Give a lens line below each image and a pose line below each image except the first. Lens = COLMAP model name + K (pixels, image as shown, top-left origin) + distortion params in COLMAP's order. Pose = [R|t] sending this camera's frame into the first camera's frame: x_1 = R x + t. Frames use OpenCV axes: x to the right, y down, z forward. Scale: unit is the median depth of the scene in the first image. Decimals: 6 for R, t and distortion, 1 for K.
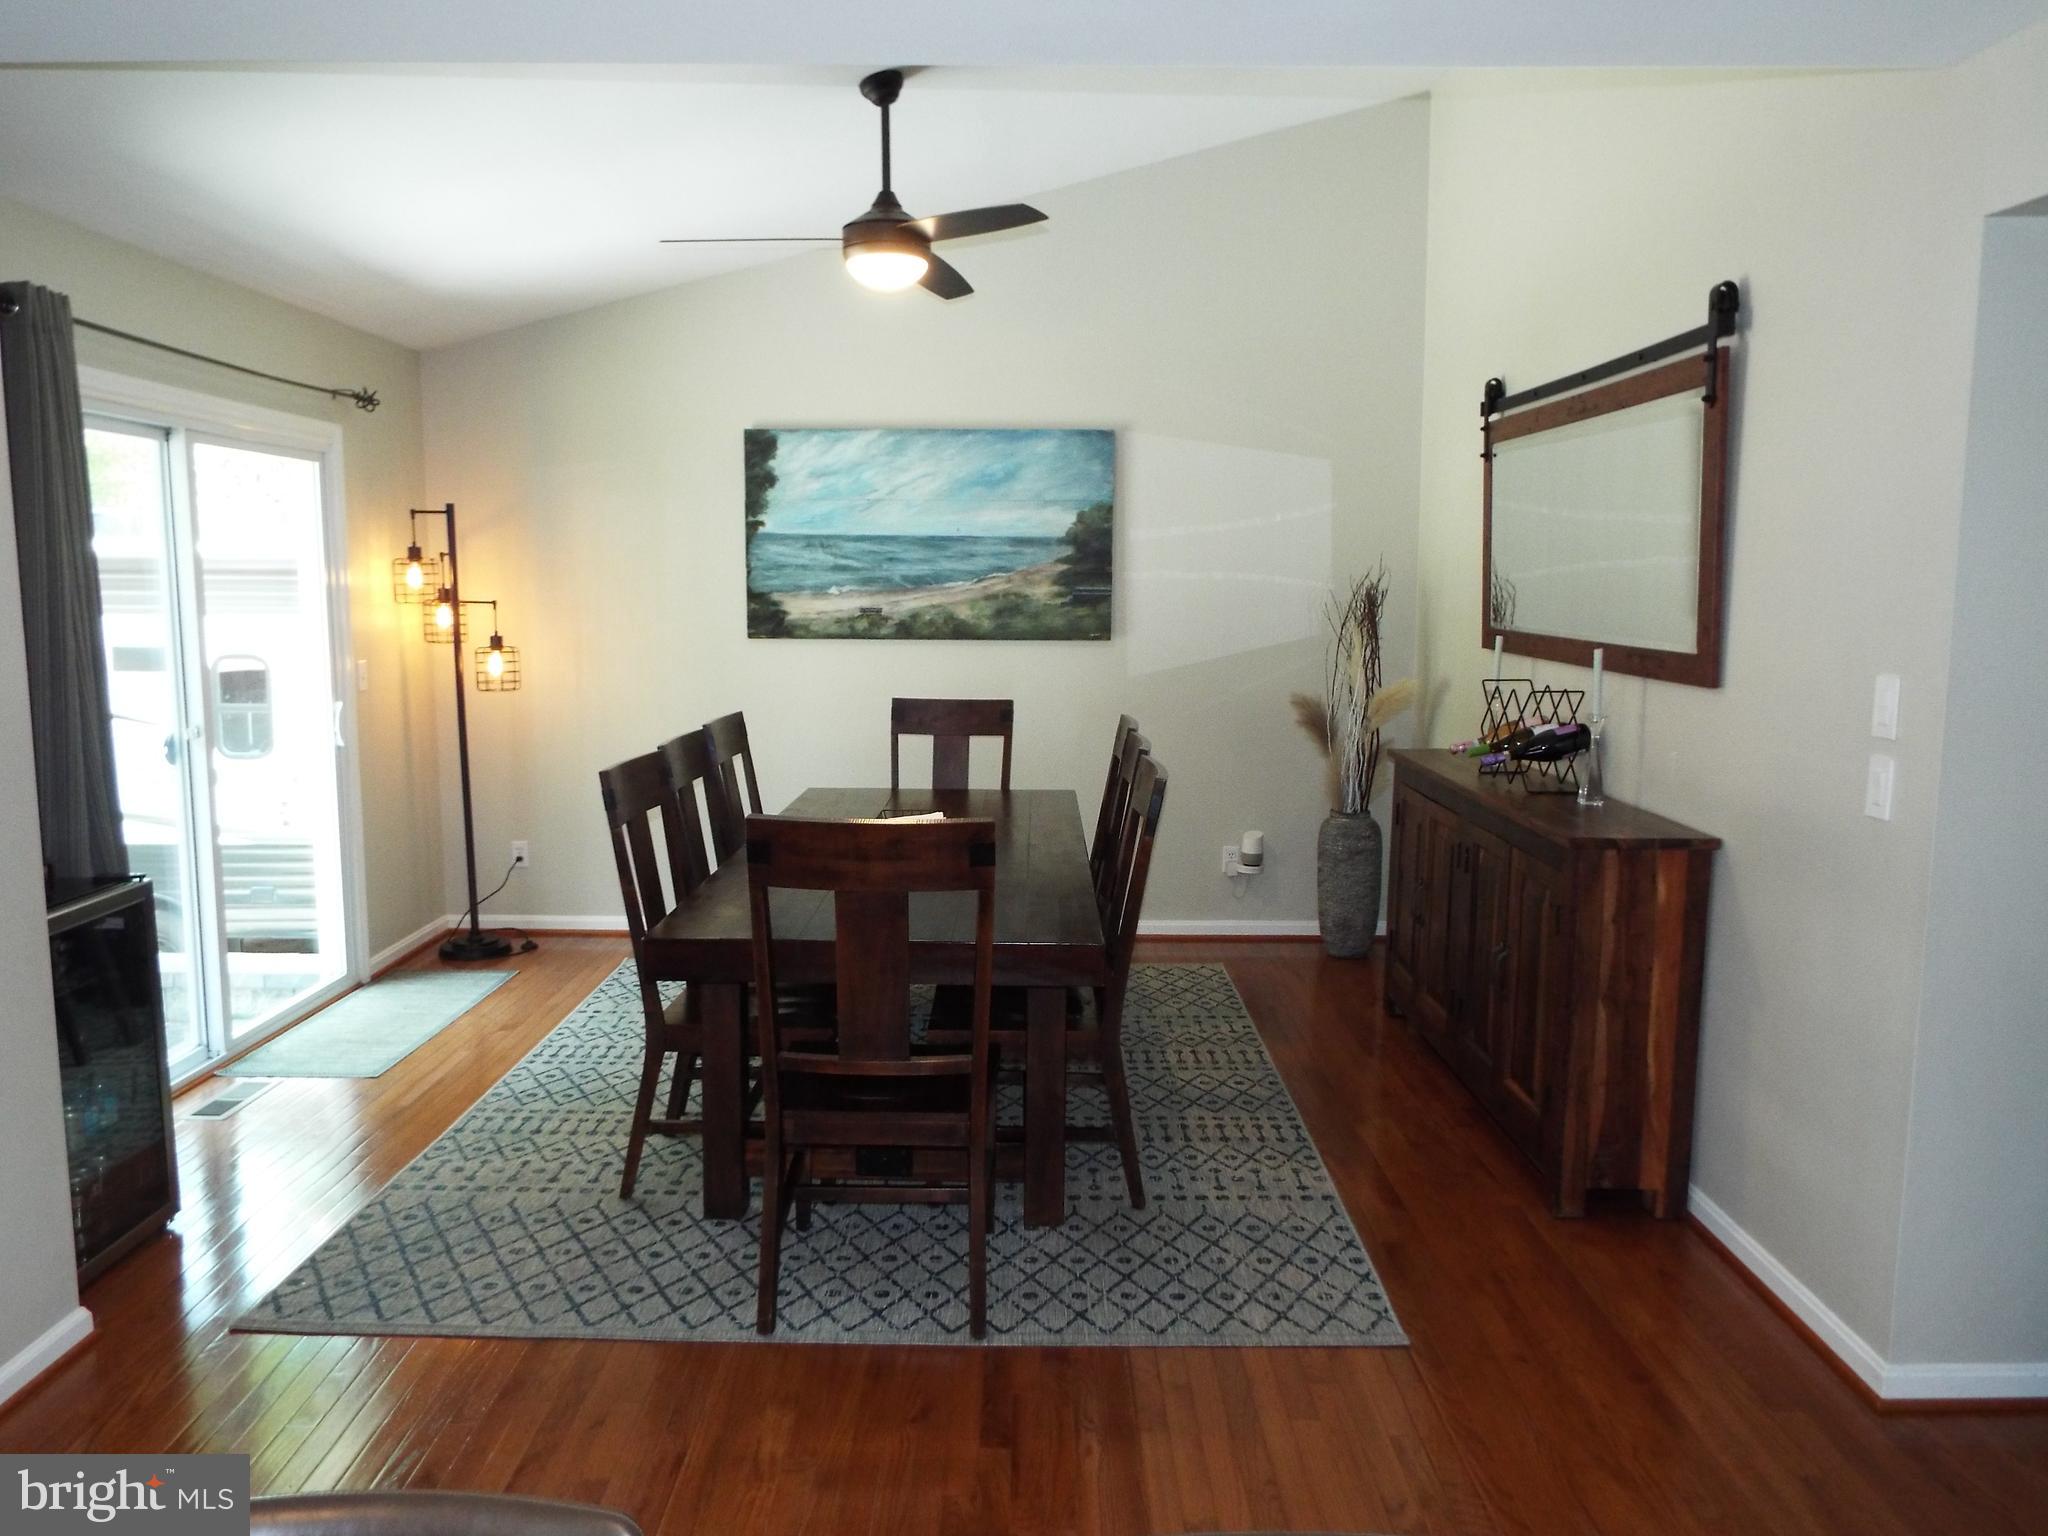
lens RADIAL K [[1499.9, 0, 1014.9], [0, 1499.9, 776.0], [0, 0, 1]] dist [-0.022422, 0.028277]
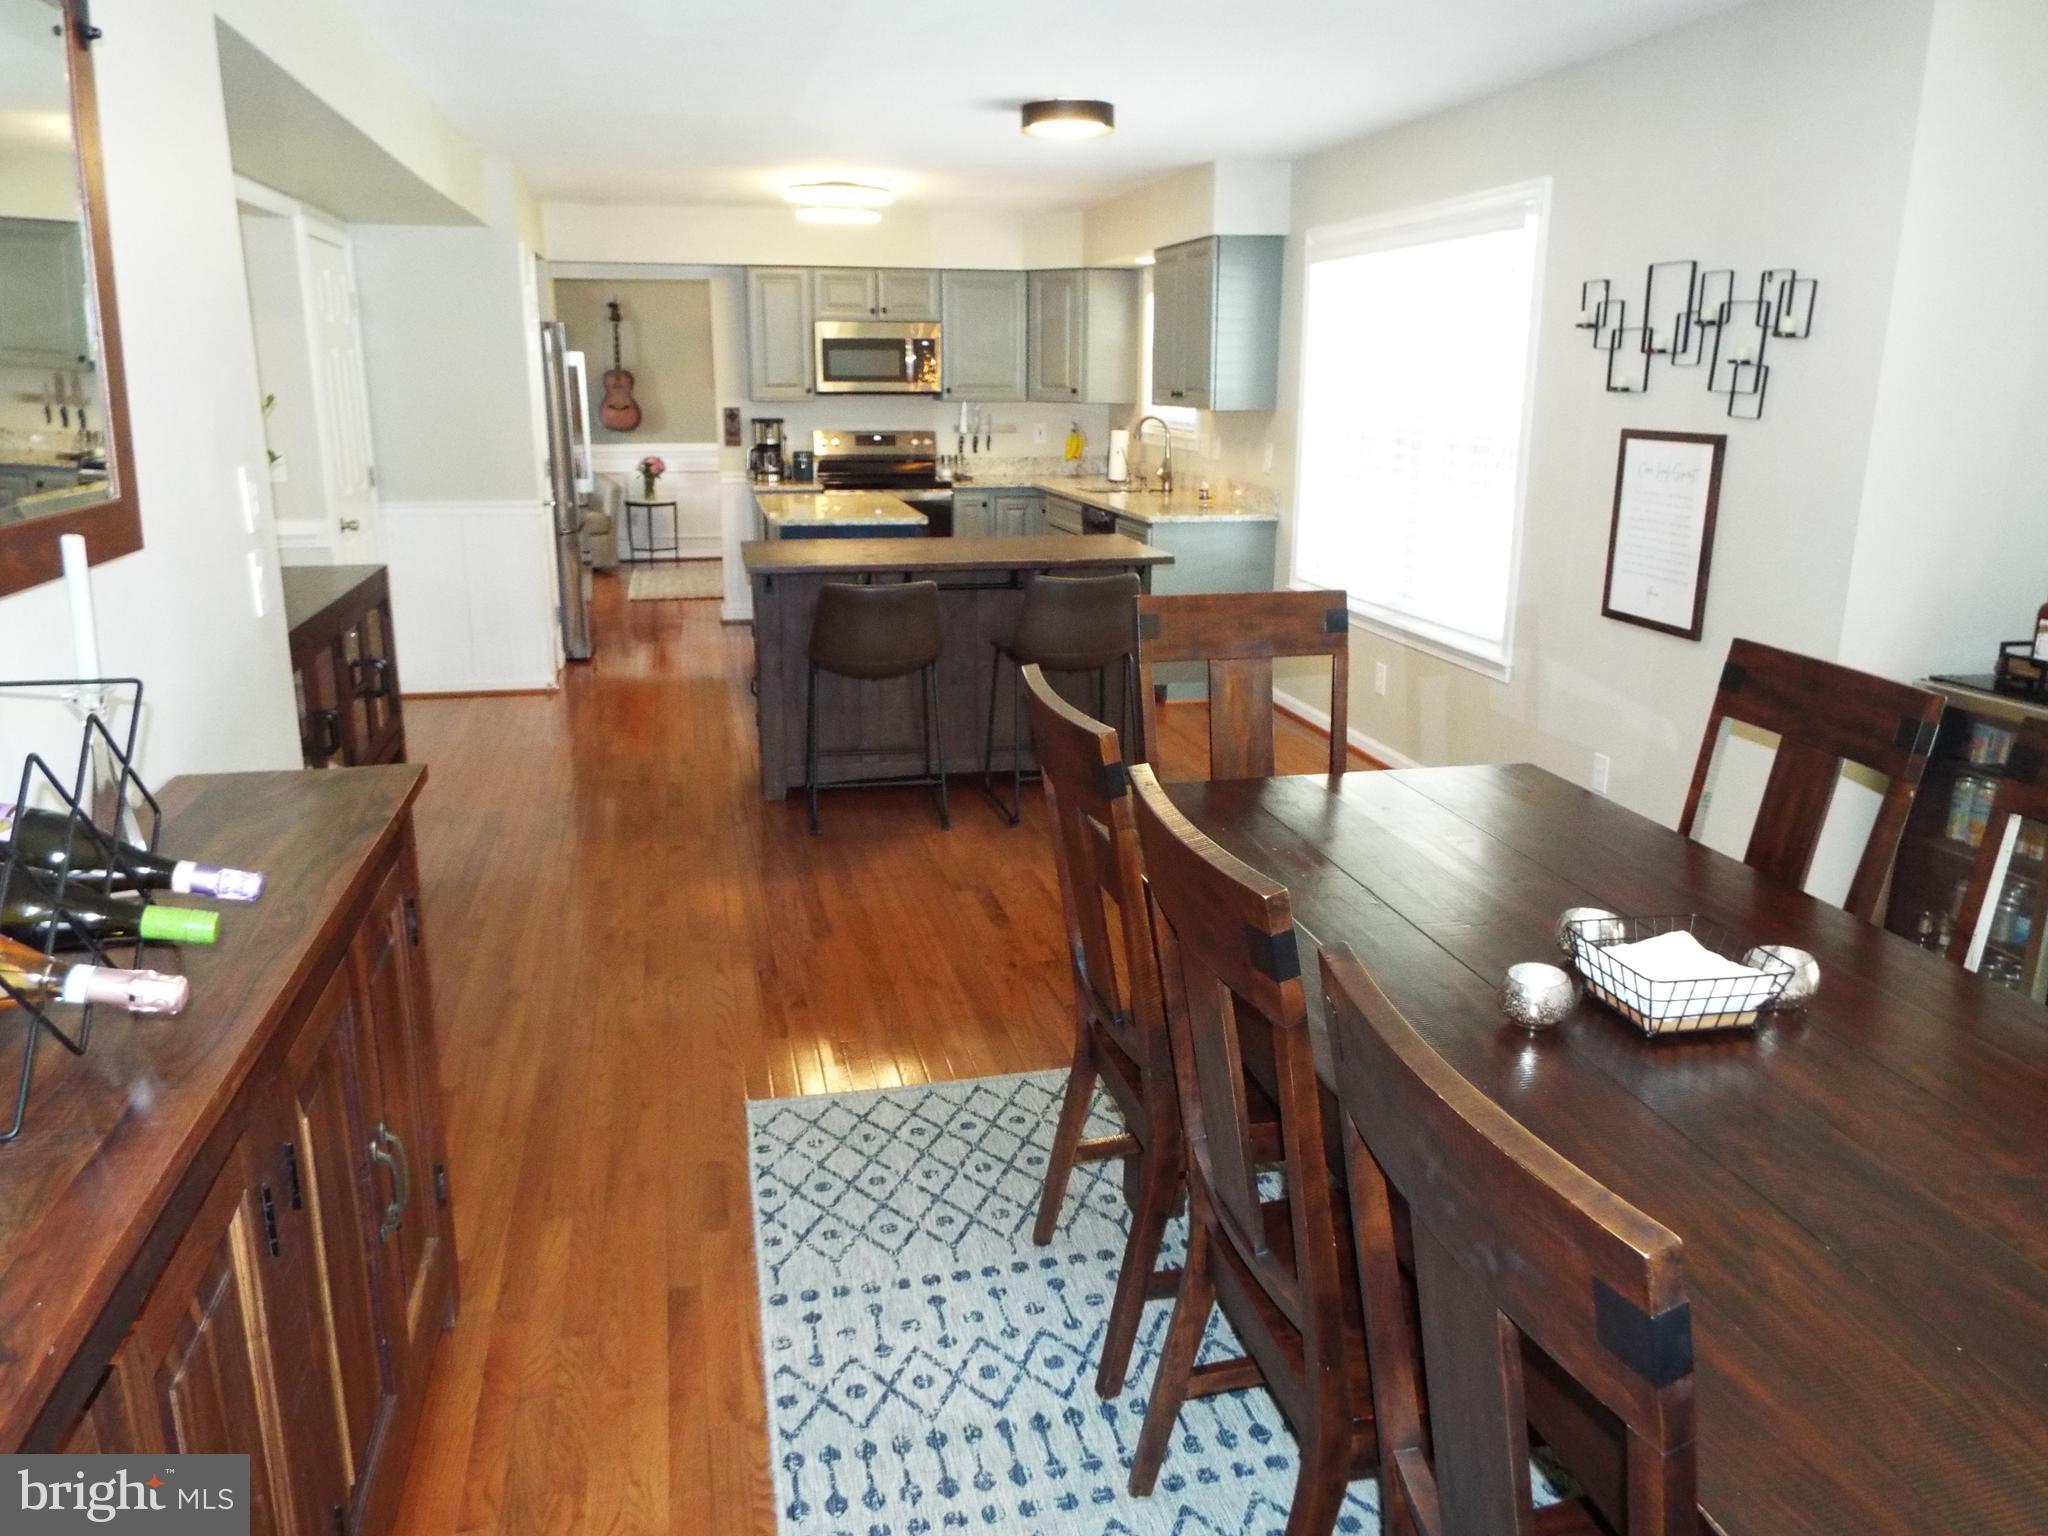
lens RADIAL K [[1499.9, 0, 1014.9], [0, 1499.9, 776.0], [0, 0, 1]] dist [-0.022422, 0.028277]
pose [[-0.974714, 0.047313, -0.218389, 0.155242], [-0.040868, 0.923098, 0.382387, -0.130139], [0.219686, 0.381643, -0.897823, 0.991022]]
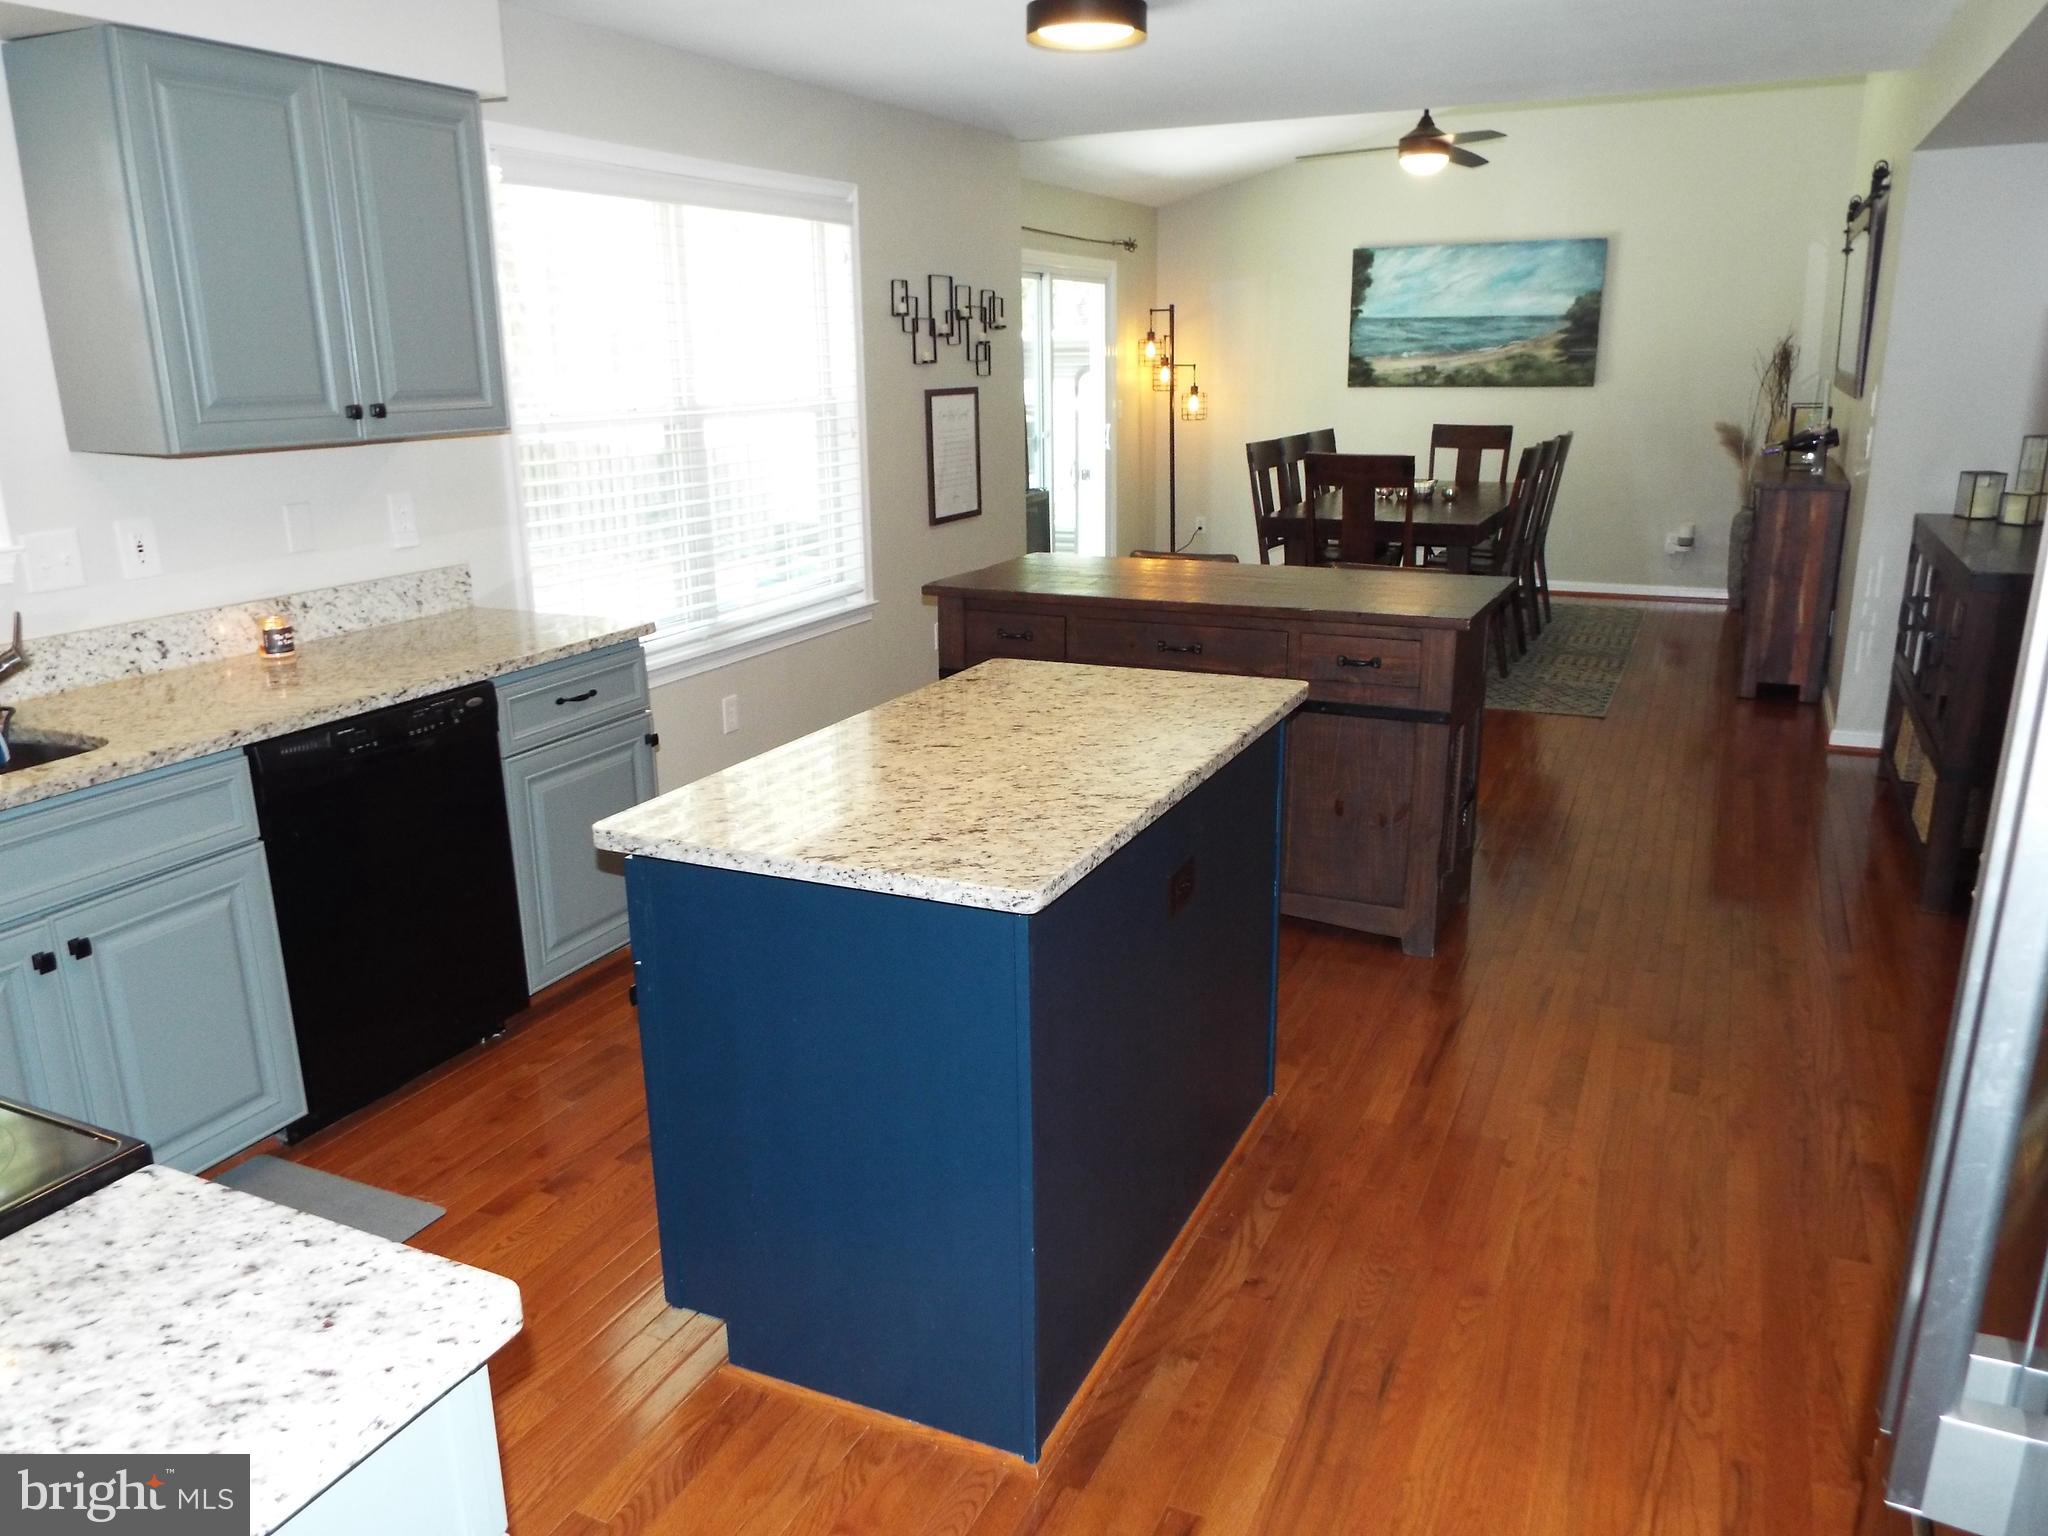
lens RADIAL K [[1499.9, 0, 1014.9], [0, 1499.9, 776.0], [0, 0, 1]] dist [-0.022422, 0.028277]
pose [[0.908003, 0.095804, -0.407863, 0.196202], [-0.035853, 0.987701, 0.152186, 0.090029], [0.417427, -0.123563, 0.900270, -0.645952]]
